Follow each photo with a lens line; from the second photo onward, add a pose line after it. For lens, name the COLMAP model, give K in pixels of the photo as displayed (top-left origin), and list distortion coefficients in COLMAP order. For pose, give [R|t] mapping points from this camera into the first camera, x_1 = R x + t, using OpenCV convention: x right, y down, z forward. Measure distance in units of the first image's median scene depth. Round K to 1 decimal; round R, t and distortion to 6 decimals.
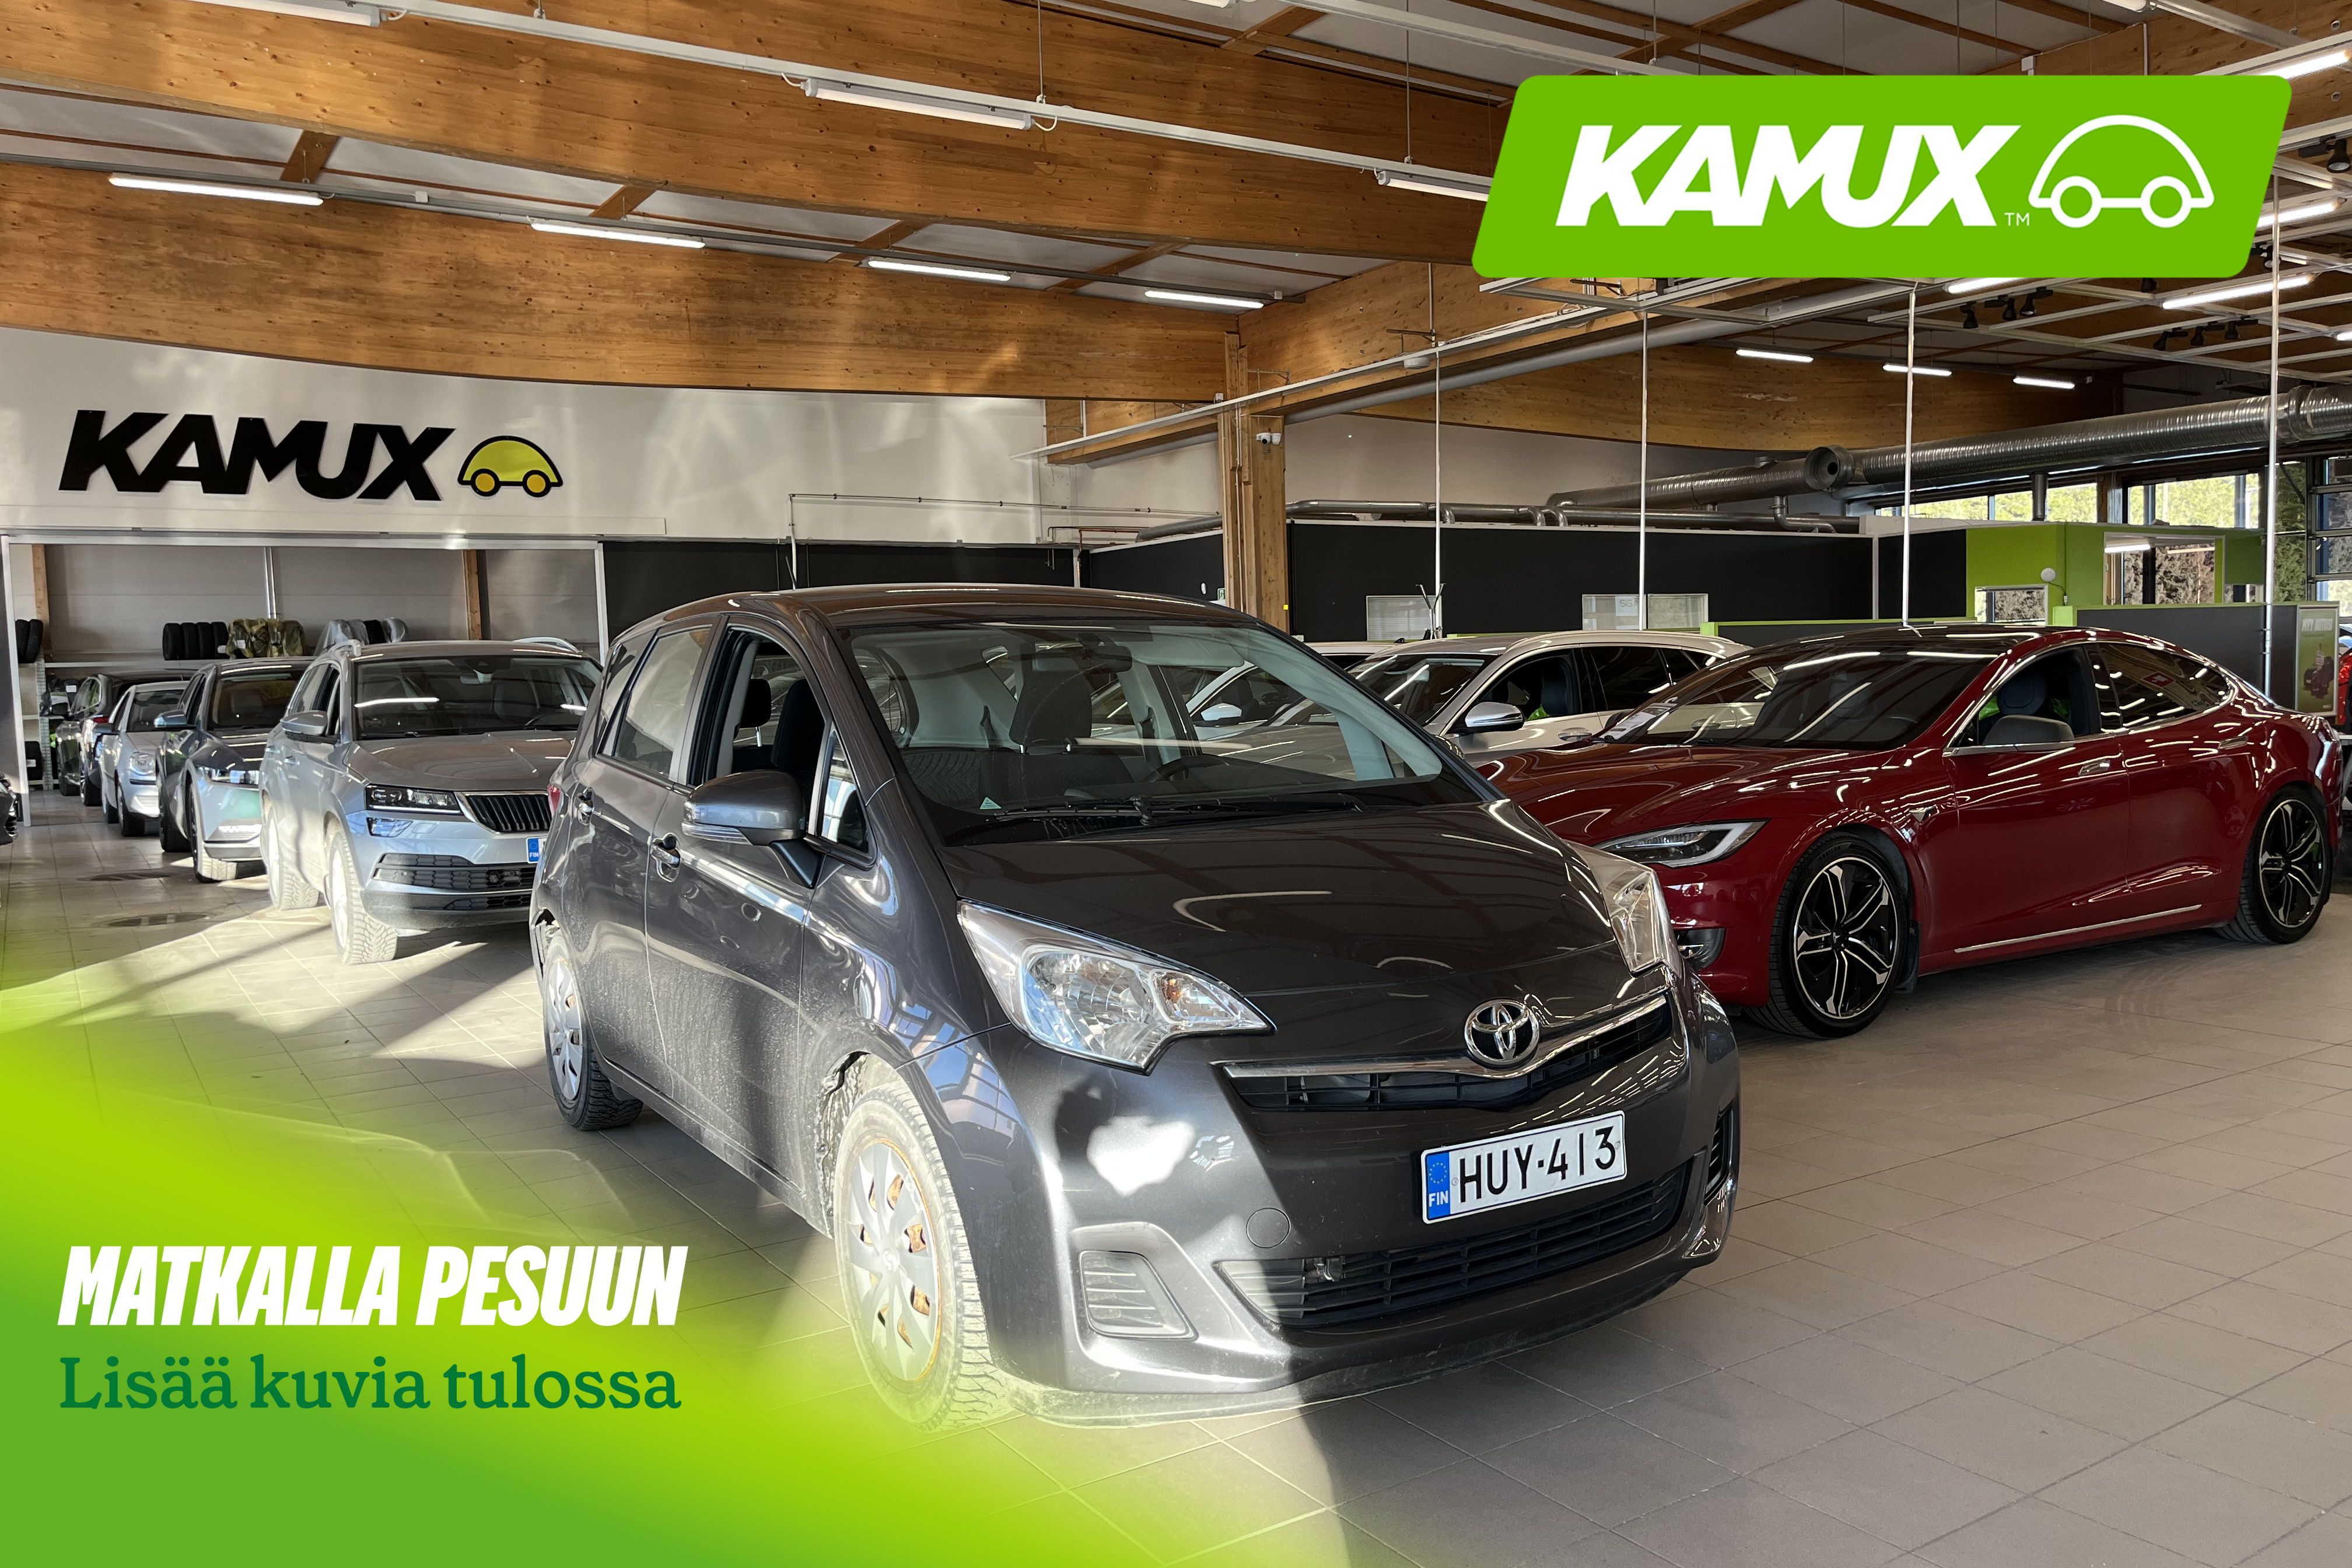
lens RADIAL K [[1692.4, 0, 1176.0], [0, 1692.4, 784.0], [0, 0, 1]] dist [0.034721, -0.071446]
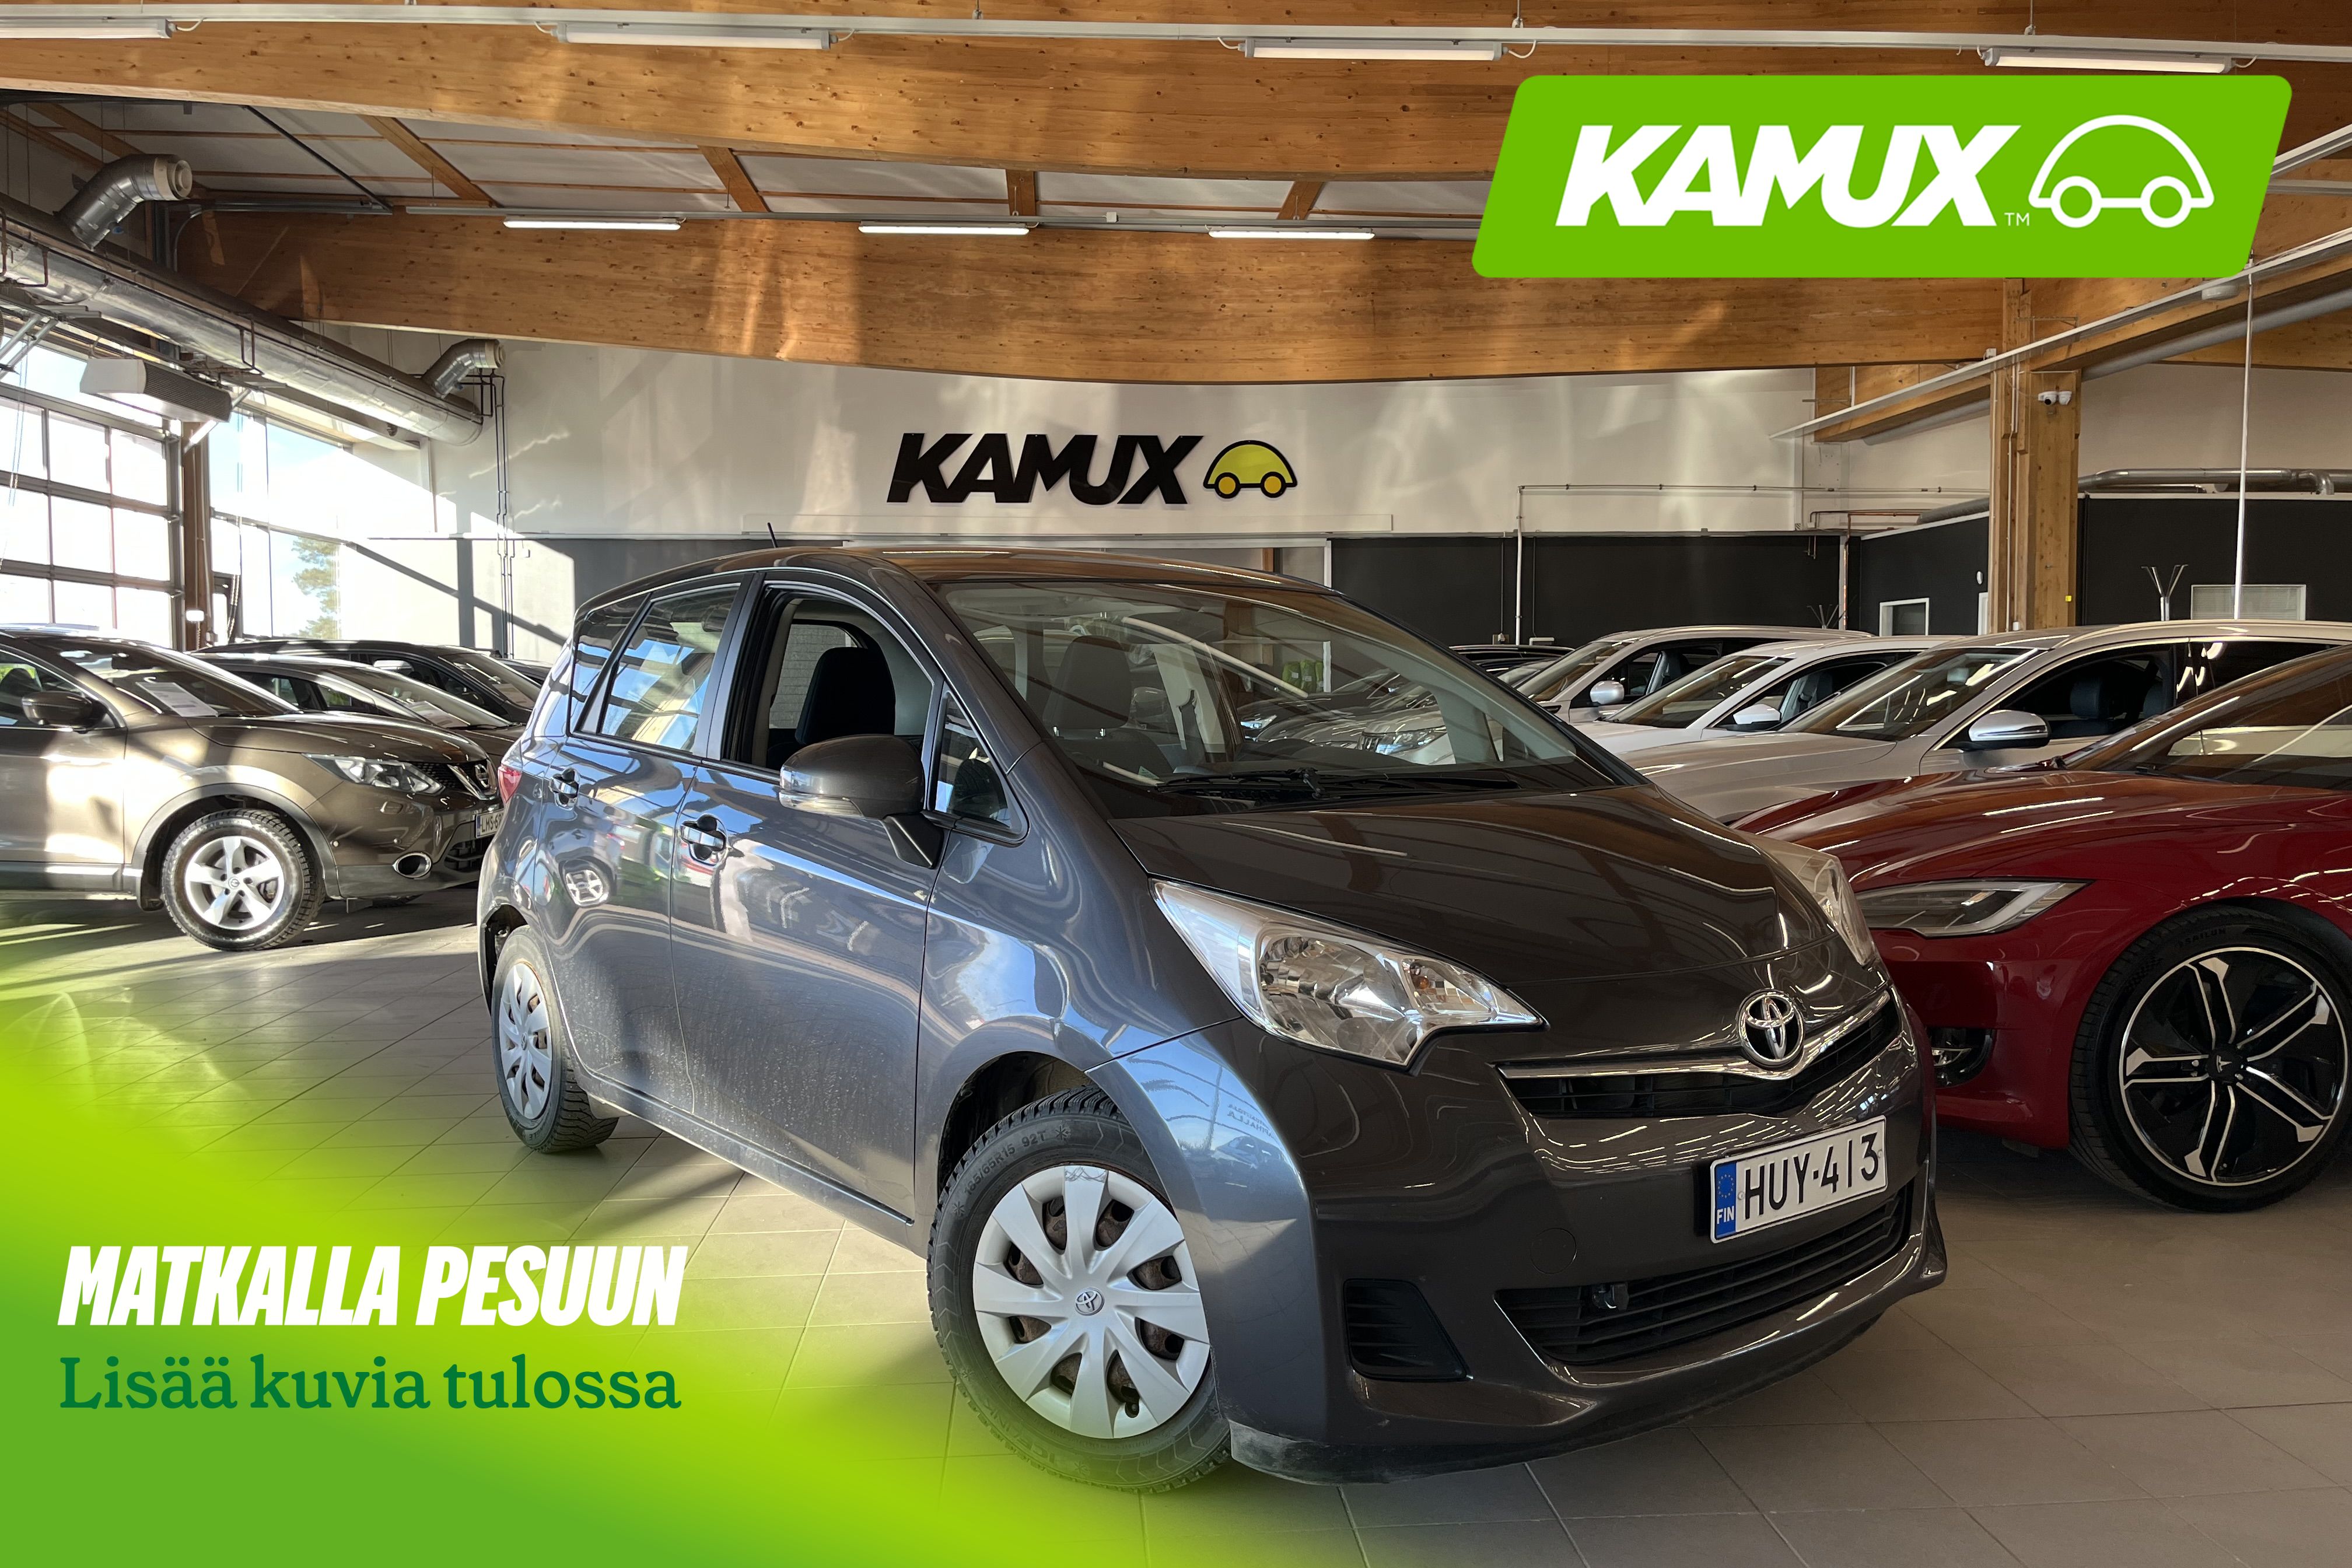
lens RADIAL K [[1713.9, 0, 1139.2], [0, 1713.9, 775.6], [0, 0, 1]] dist [0.045806, -0.076391]
pose [[0.881405, 0.045883, -0.470127, 0.068343], [-0.048372, 0.998806, 0.006792, -0.001614], [0.469877, 0.016754, 0.882573, 0.040500]]
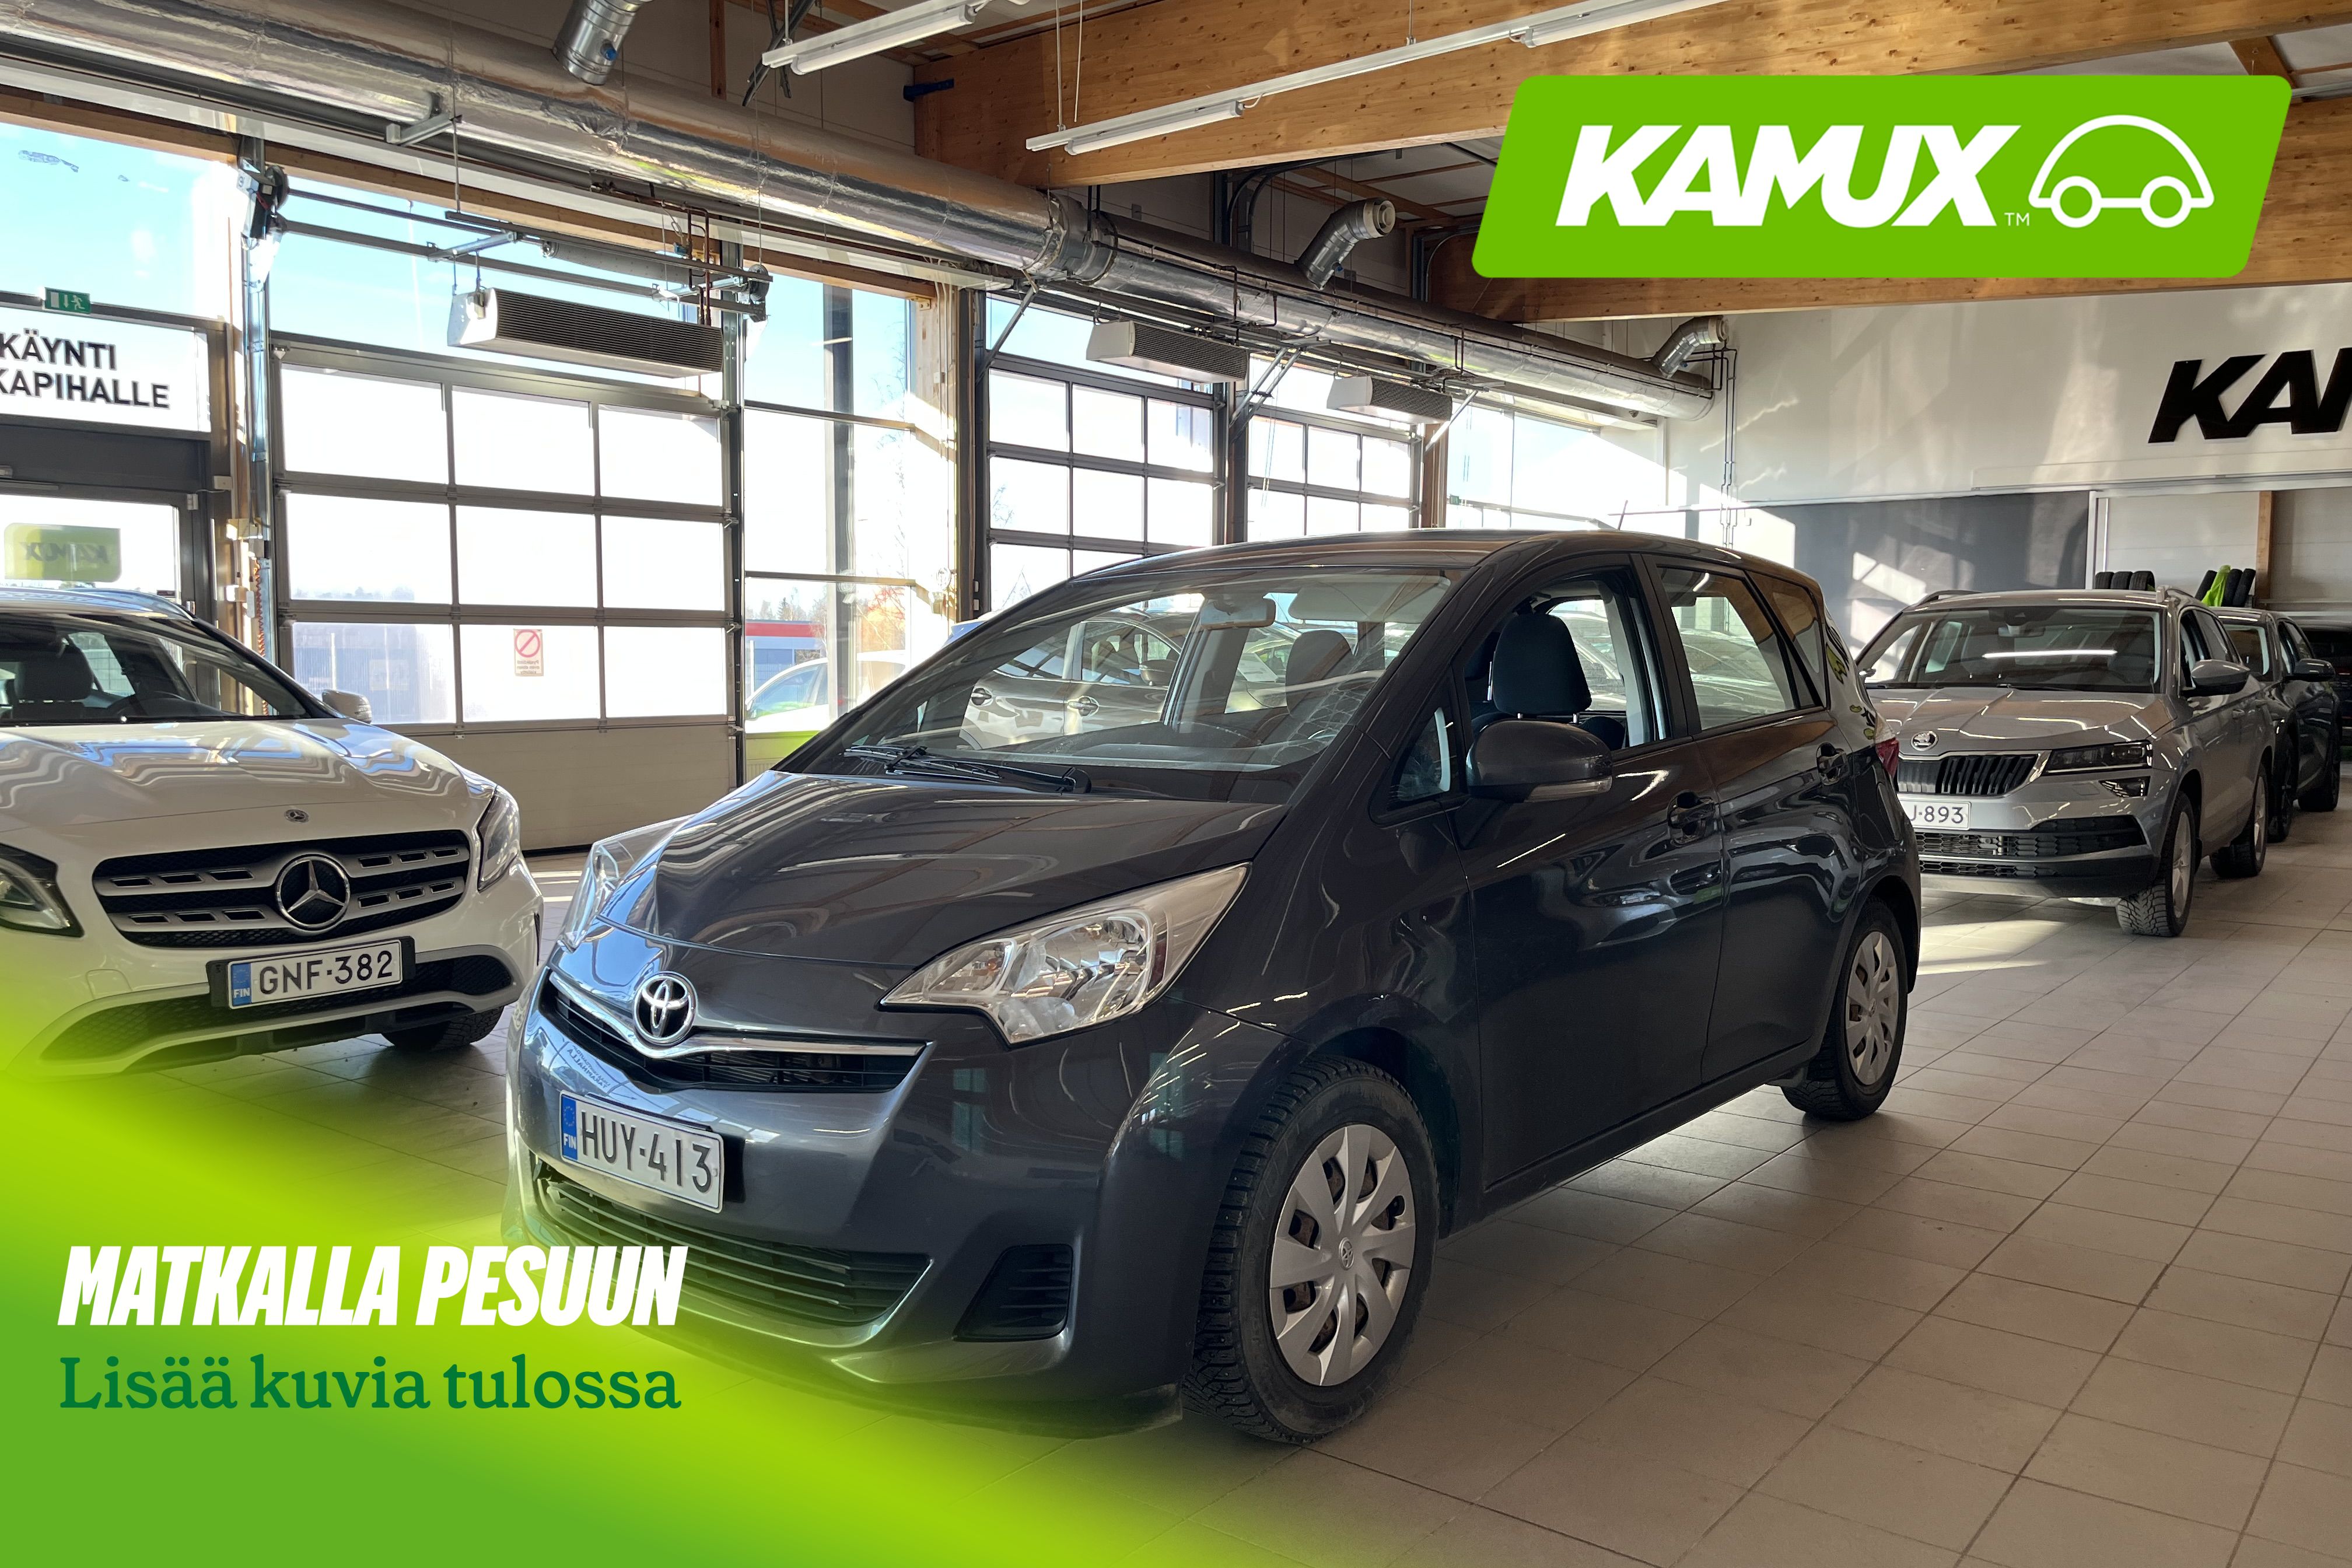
lens RADIAL K [[1692.4, 0, 1176.0], [0, 1692.4, 784.0], [0, 0, 1]] dist [0.034721, -0.071446]
pose [[0.349174, 0.096259, -0.932101, 0.126737], [-0.068649, 0.994665, 0.077003, -0.007556], [0.934540, 0.037100, 0.353919, 0.101488]]
